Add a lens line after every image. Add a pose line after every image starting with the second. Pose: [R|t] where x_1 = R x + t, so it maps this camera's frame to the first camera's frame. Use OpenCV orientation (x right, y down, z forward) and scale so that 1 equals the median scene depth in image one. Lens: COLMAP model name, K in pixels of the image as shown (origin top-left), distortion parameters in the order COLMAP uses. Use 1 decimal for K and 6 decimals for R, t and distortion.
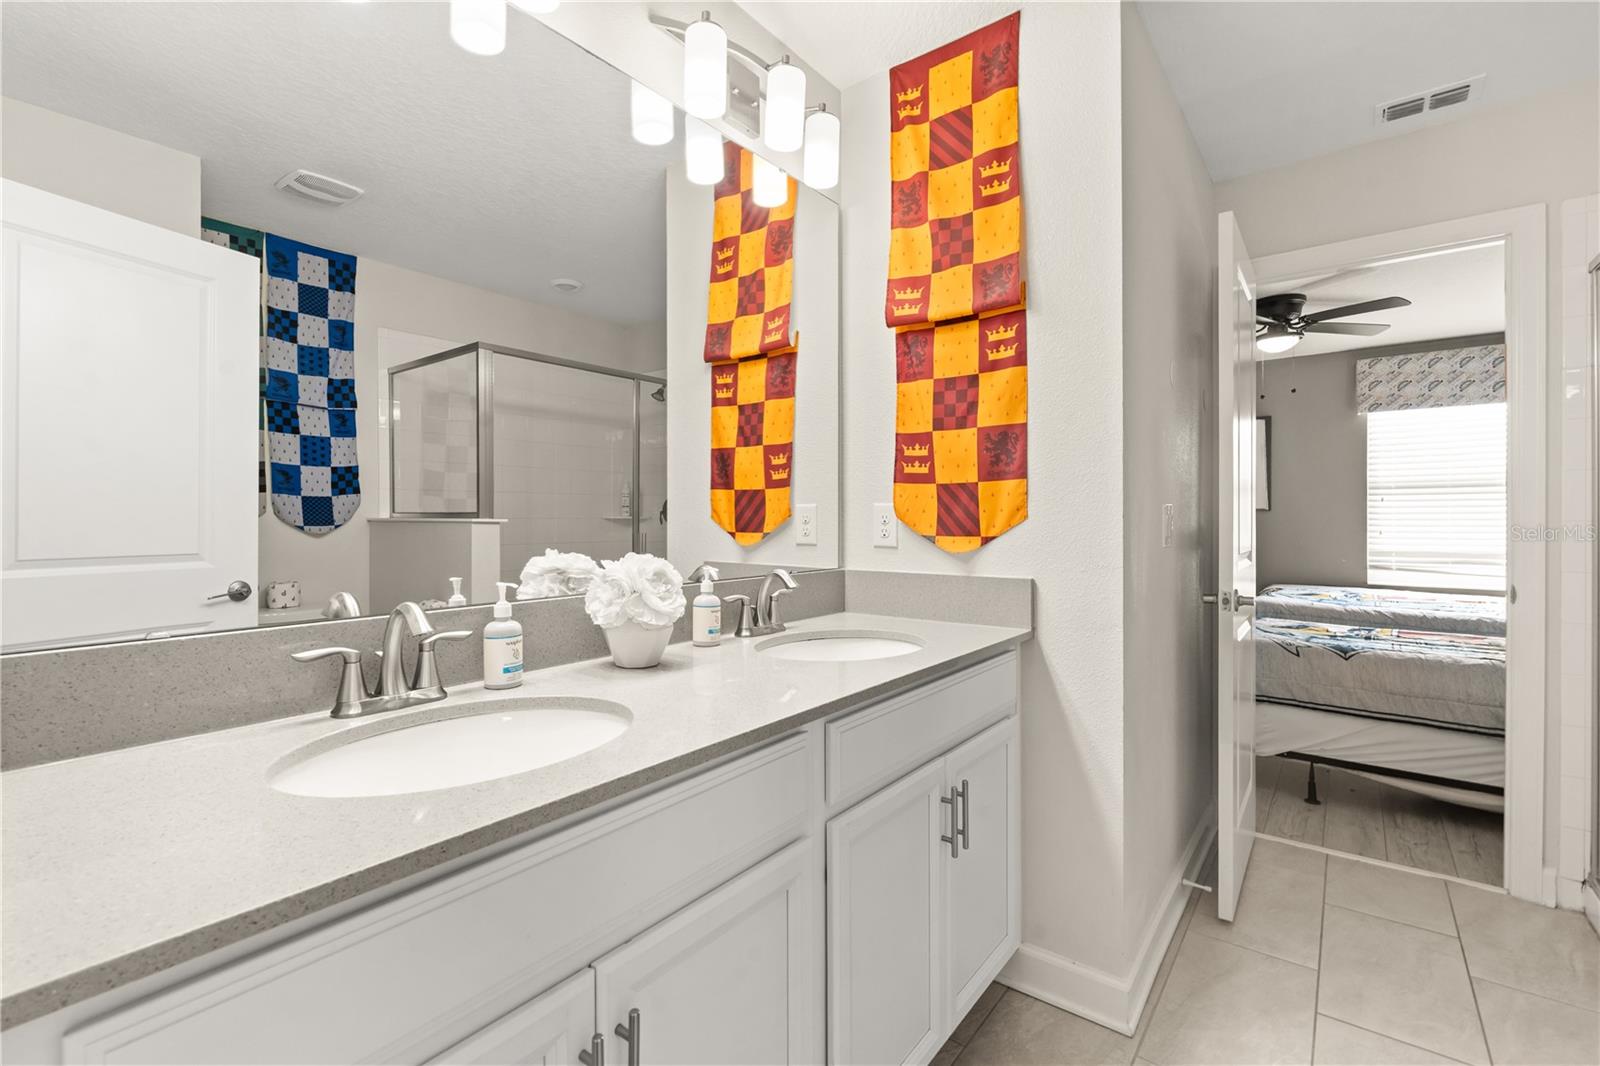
lens RADIAL K [[707.8, 0, 798.9], [0, 707.8, 525.5], [0, 0, 1]] dist [-0.011735, 0.003320]
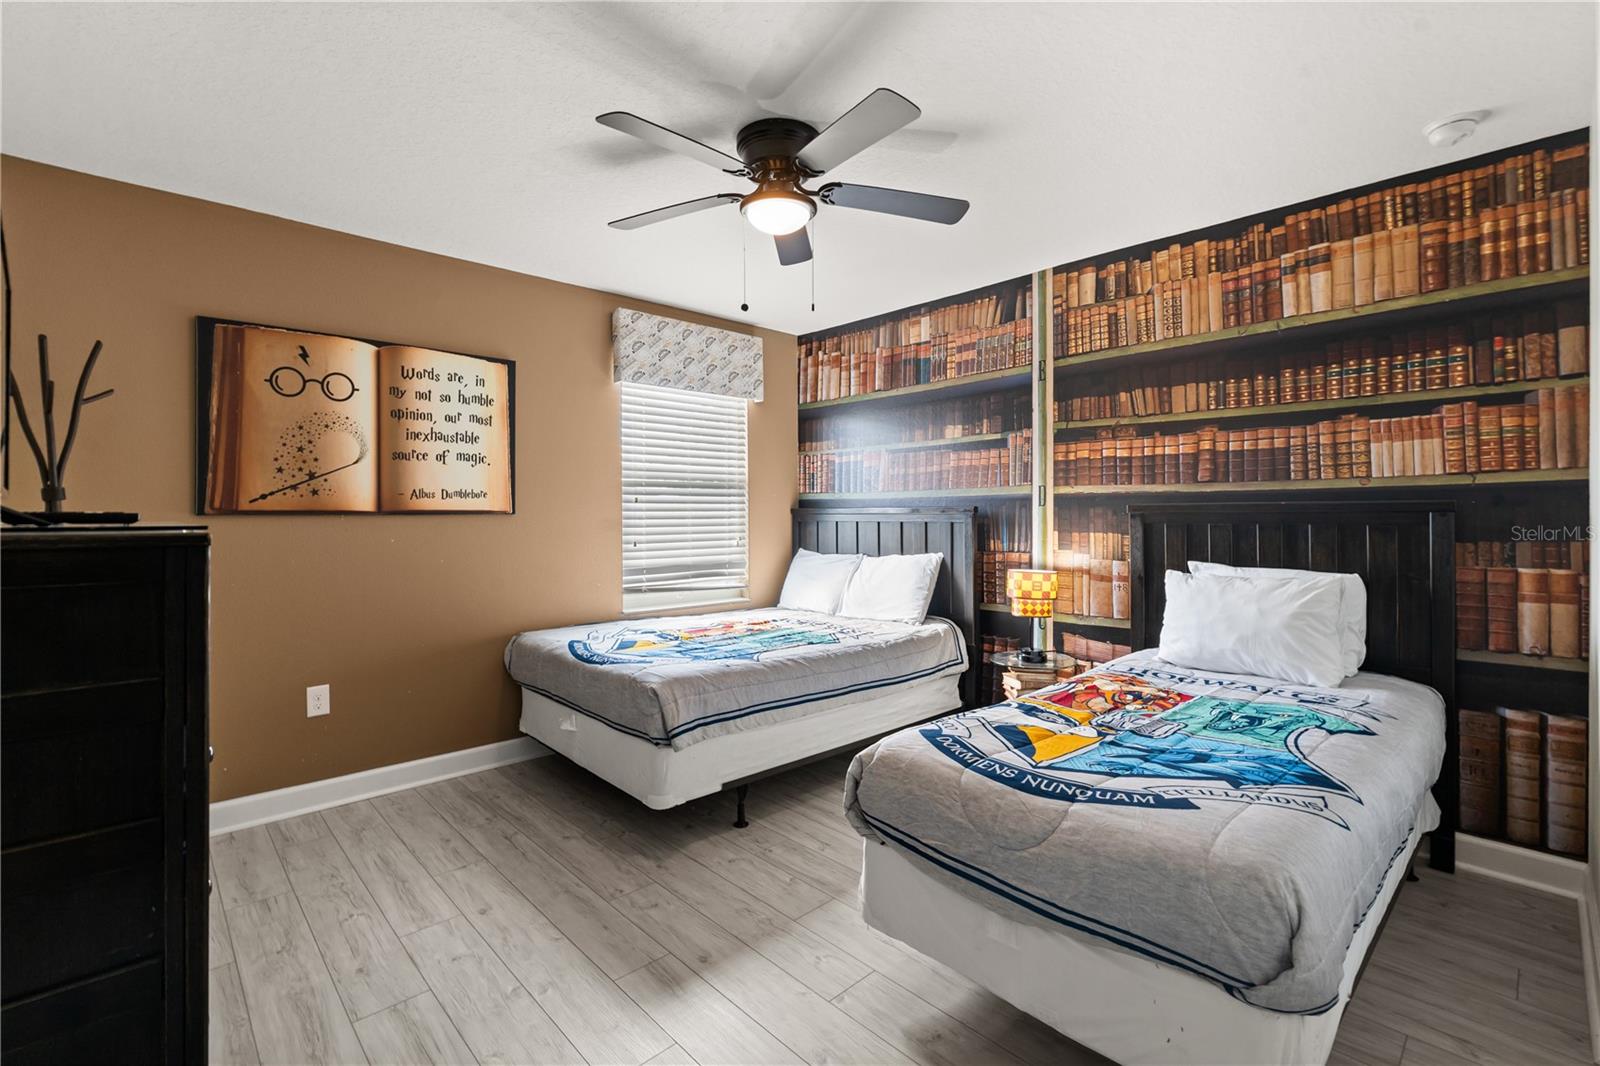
lens RADIAL K [[707.8, 0, 797.2], [0, 707.8, 523.8], [0, 0, 1]] dist [-0.011735, 0.003320]
pose [[0.180639, -0.000838, 0.983549, 0.109701], [0.015262, 0.999882, -0.001951, -0.007252], [-0.983431, 0.015363, 0.180631, 0.695553]]
